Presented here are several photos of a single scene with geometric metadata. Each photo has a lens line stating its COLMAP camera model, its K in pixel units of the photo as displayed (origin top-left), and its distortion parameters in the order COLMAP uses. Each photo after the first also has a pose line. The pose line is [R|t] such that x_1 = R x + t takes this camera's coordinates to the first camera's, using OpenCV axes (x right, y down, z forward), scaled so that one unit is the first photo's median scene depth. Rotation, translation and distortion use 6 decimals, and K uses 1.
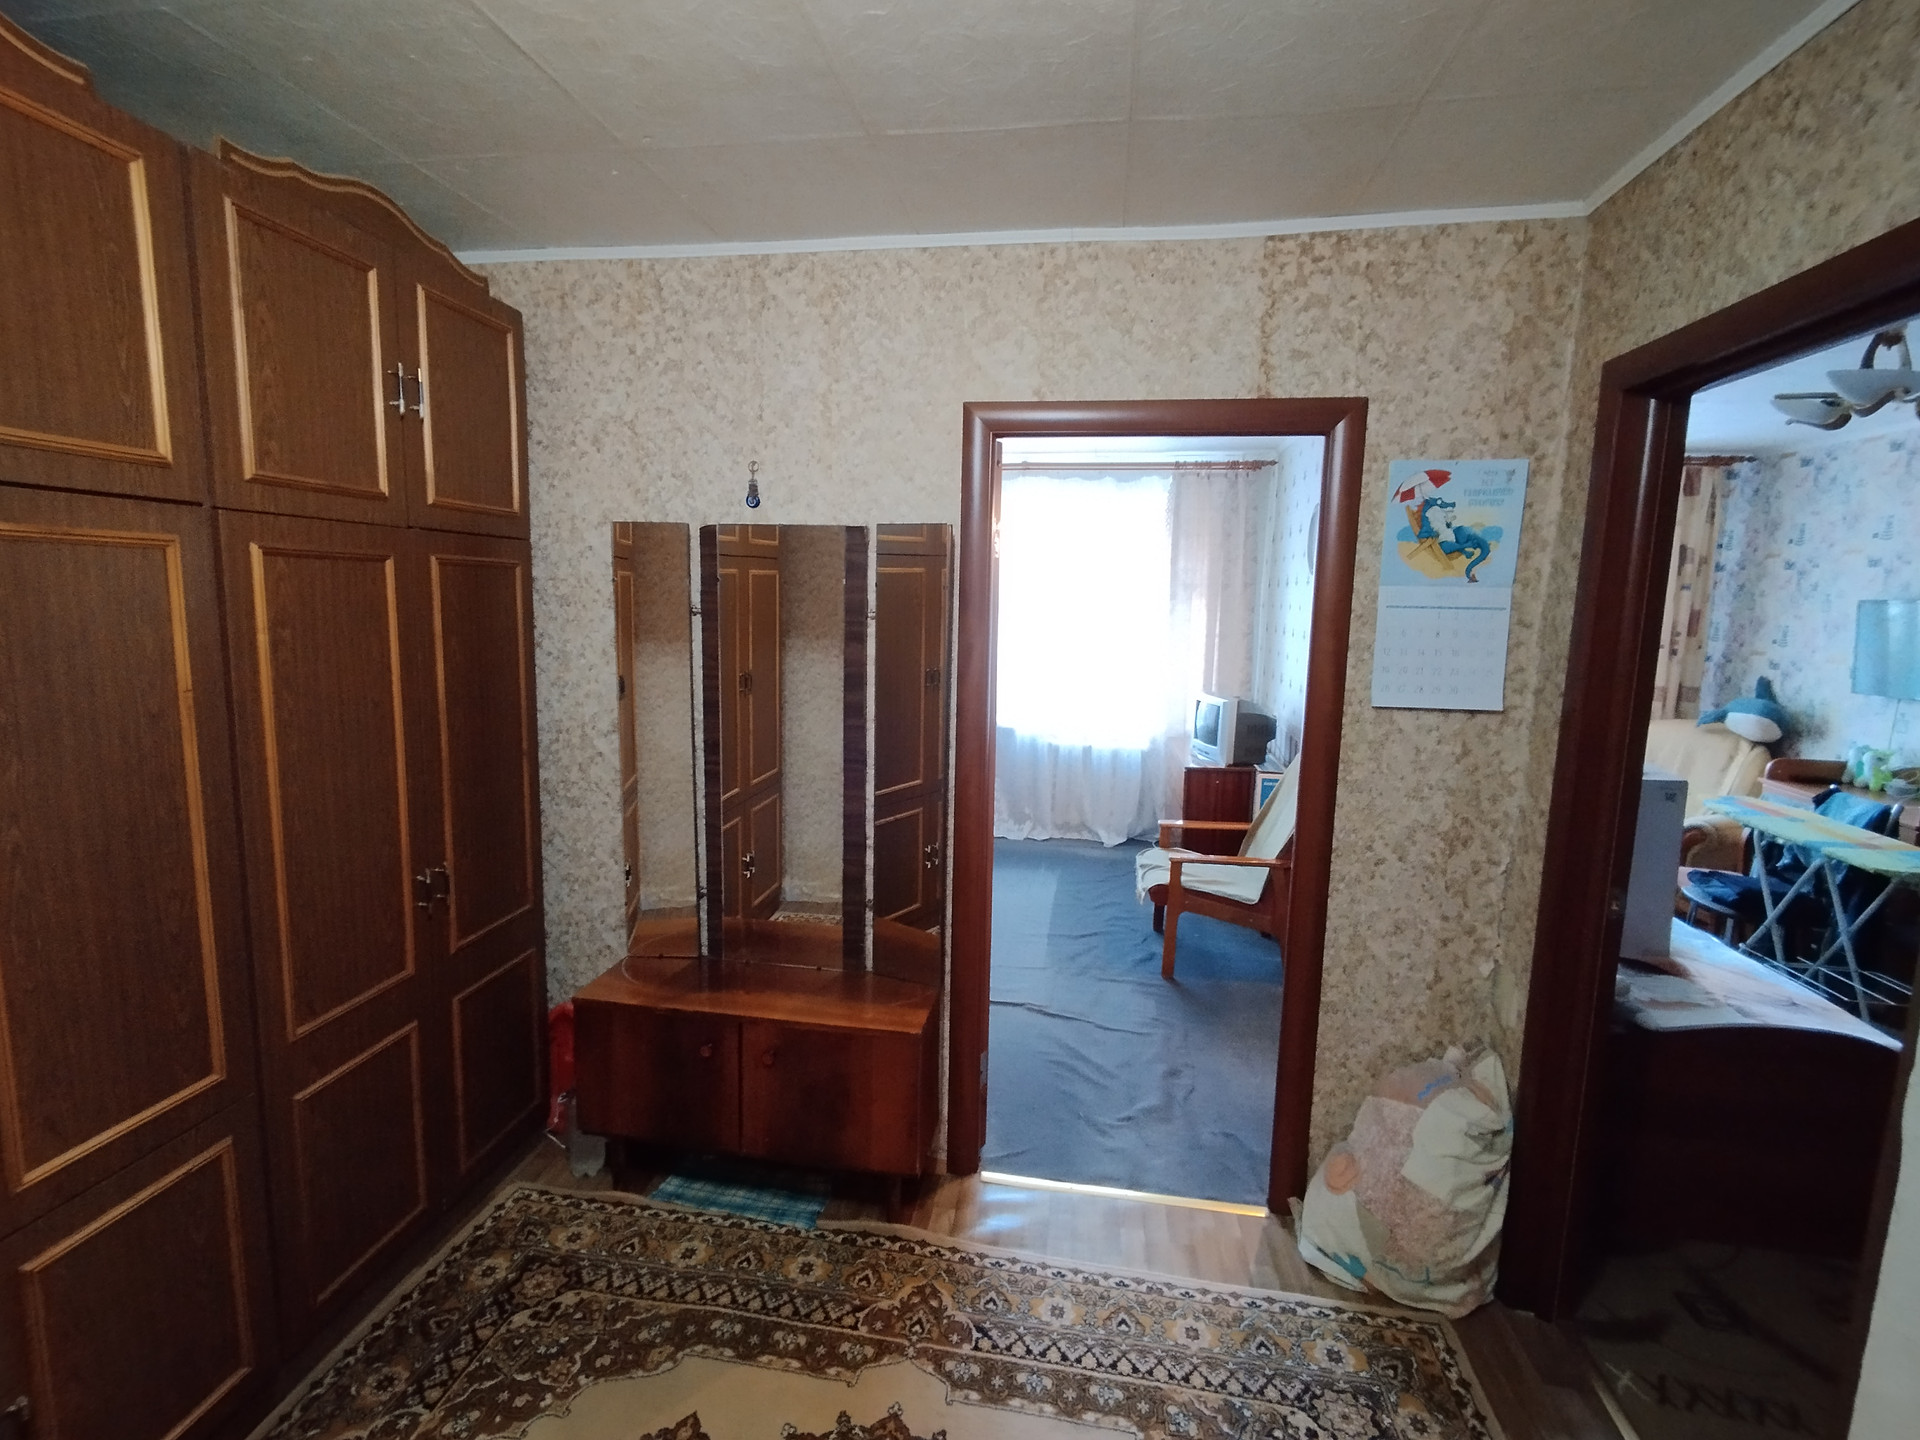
lens RADIAL K [[880.9, 0, 947.2], [0, 880.9, 709.4], [0, 0, 1]] dist [0.011008, -0.006813]
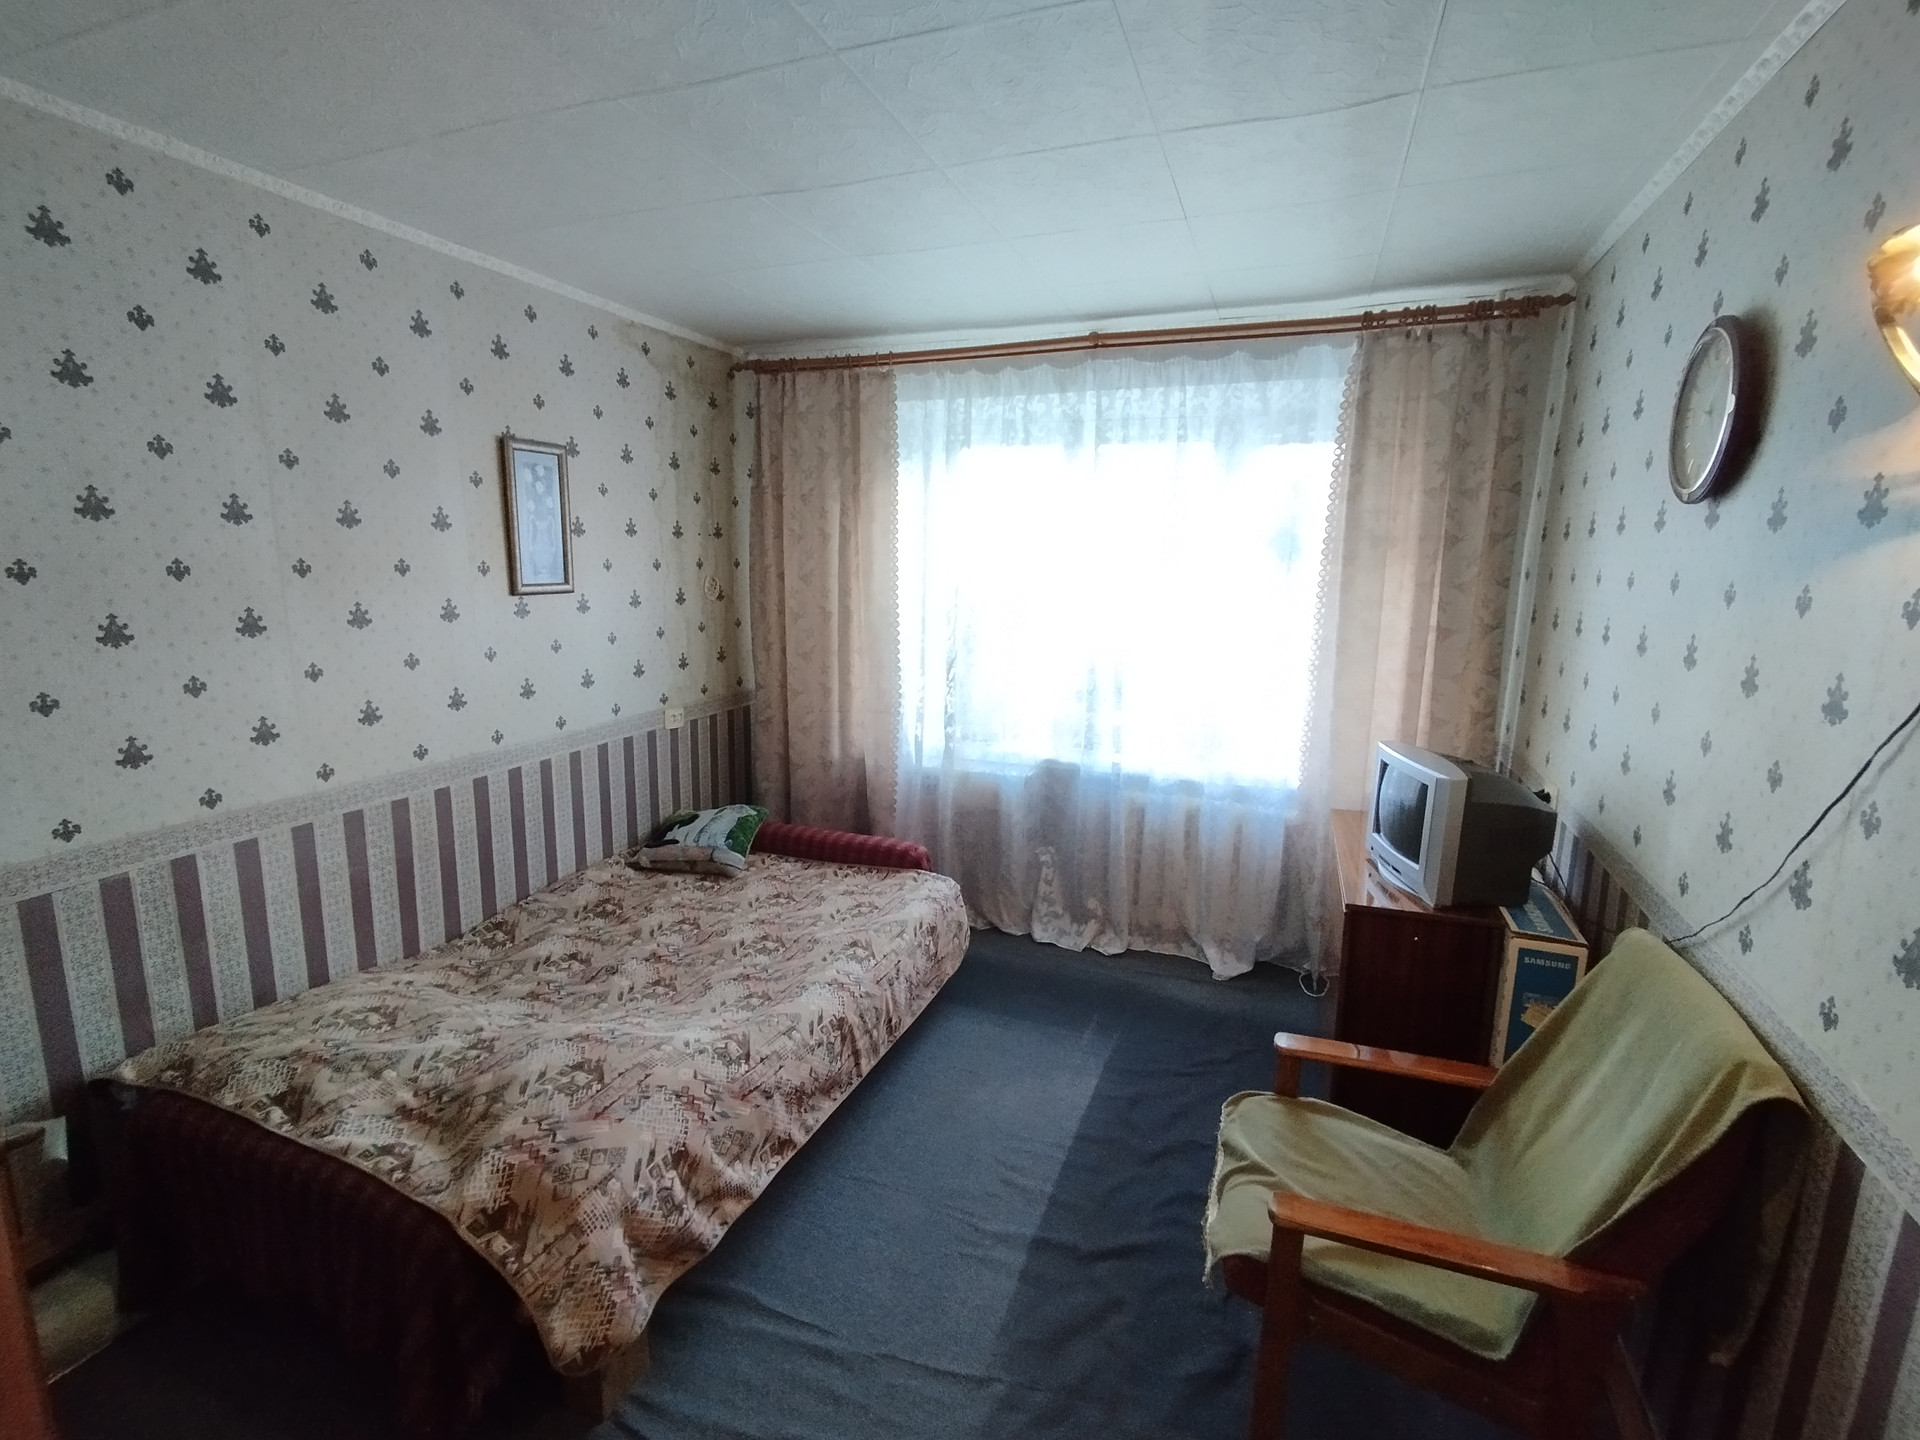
lens RADIAL K [[880.9, 0, 954.5], [0, 880.9, 724.0], [0, 0, 1]] dist [0.011008, -0.006813]
pose [[0.979680, 0.029444, -0.198396, 0.299017], [-0.019172, 0.998384, 0.053497, -0.117707], [0.199651, -0.048606, 0.978661, 0.949810]]
